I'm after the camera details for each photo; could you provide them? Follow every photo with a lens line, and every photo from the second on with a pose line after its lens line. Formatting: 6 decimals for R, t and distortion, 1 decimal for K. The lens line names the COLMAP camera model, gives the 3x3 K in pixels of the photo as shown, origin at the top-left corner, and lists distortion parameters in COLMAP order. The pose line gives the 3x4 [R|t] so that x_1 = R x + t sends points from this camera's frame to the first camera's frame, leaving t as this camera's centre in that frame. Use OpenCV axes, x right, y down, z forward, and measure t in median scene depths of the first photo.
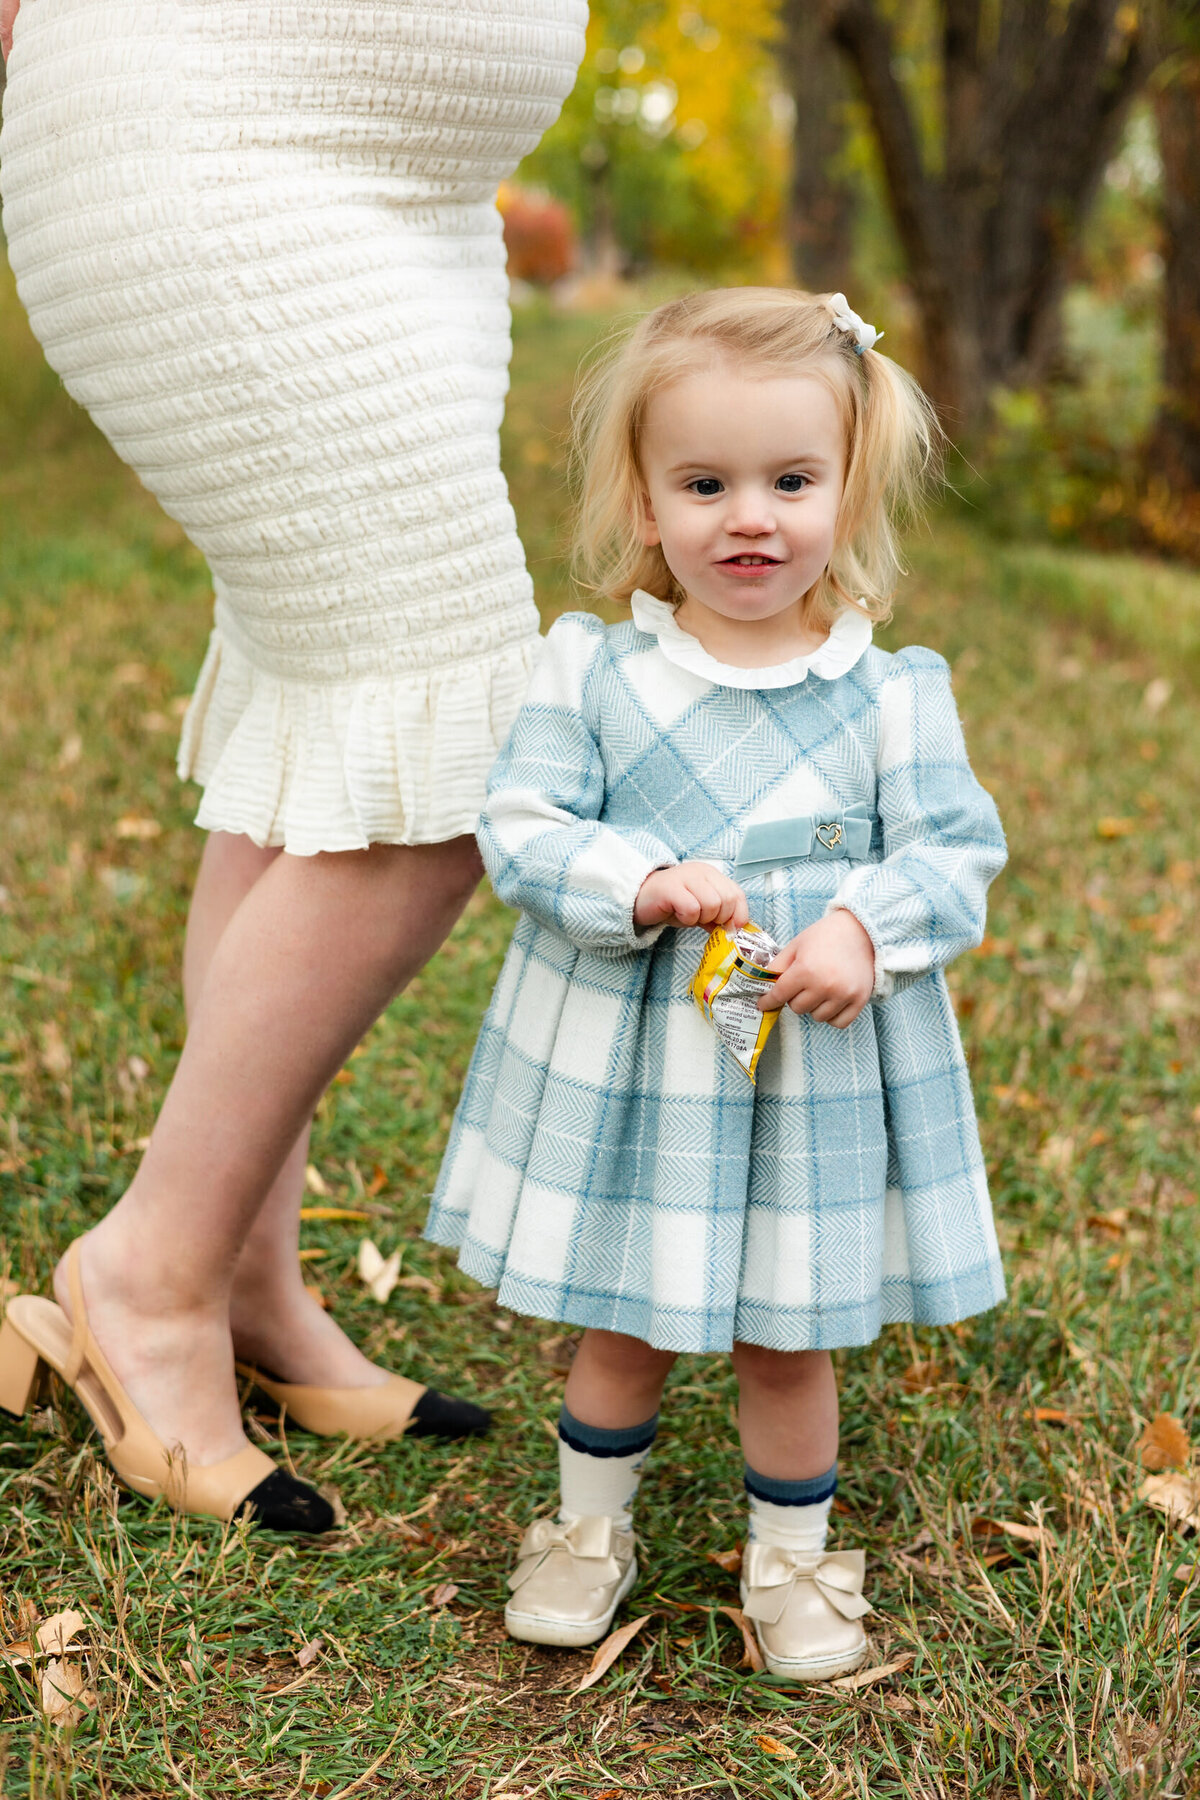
lens RADIAL K [[2443.5, 0, 595.1], [0, 2443.5, 903.7], [0, 0, 1]] dist [0.006869, 0.049336]
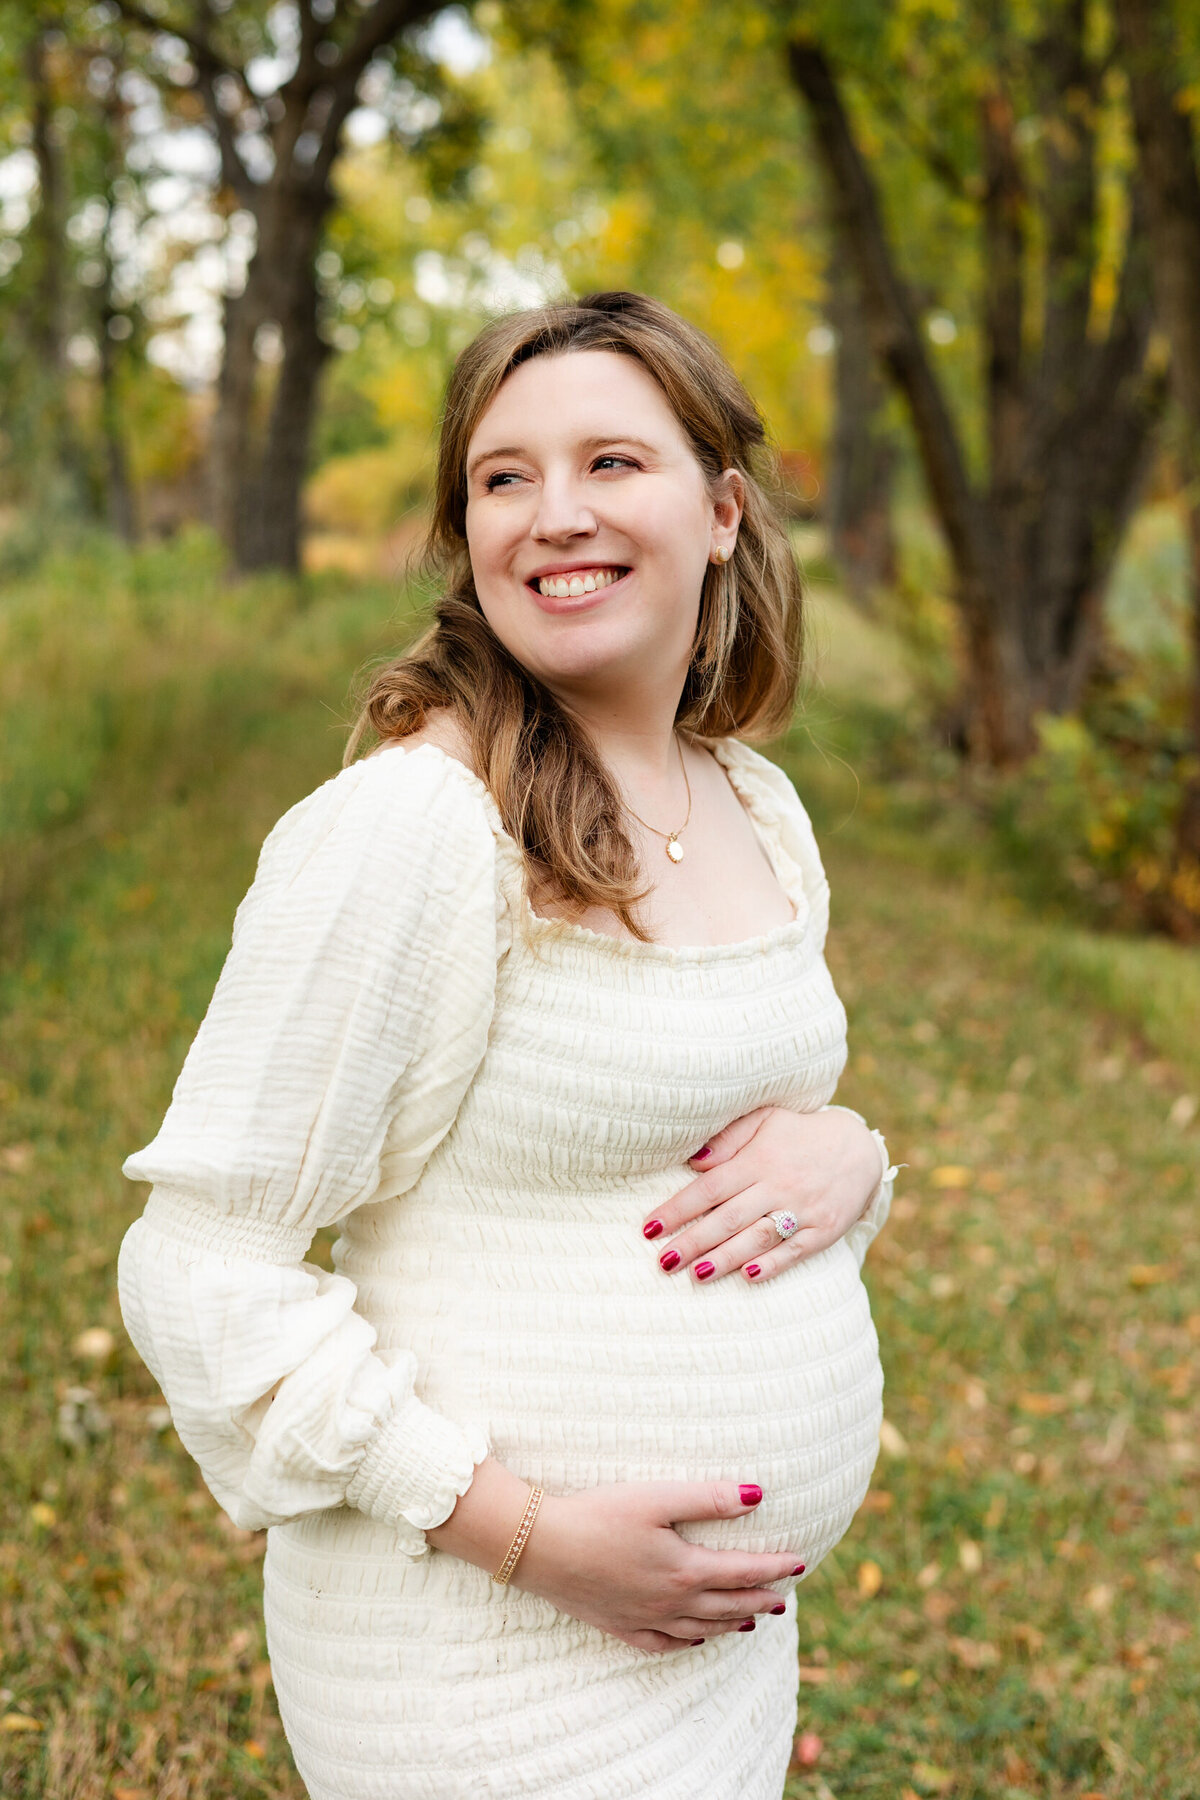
lens RADIAL K [[2581.0, 0, 660.7], [0, 2581.0, 874.3], [0, 0, 1]] dist [0.001396, 0.046431]
pose [[0.999702, 0.016247, 0.018215, -0.043944], [-0.014407, 0.995184, -0.096963, -0.071025], [-0.019703, 0.096671, 0.995121, -0.233665]]
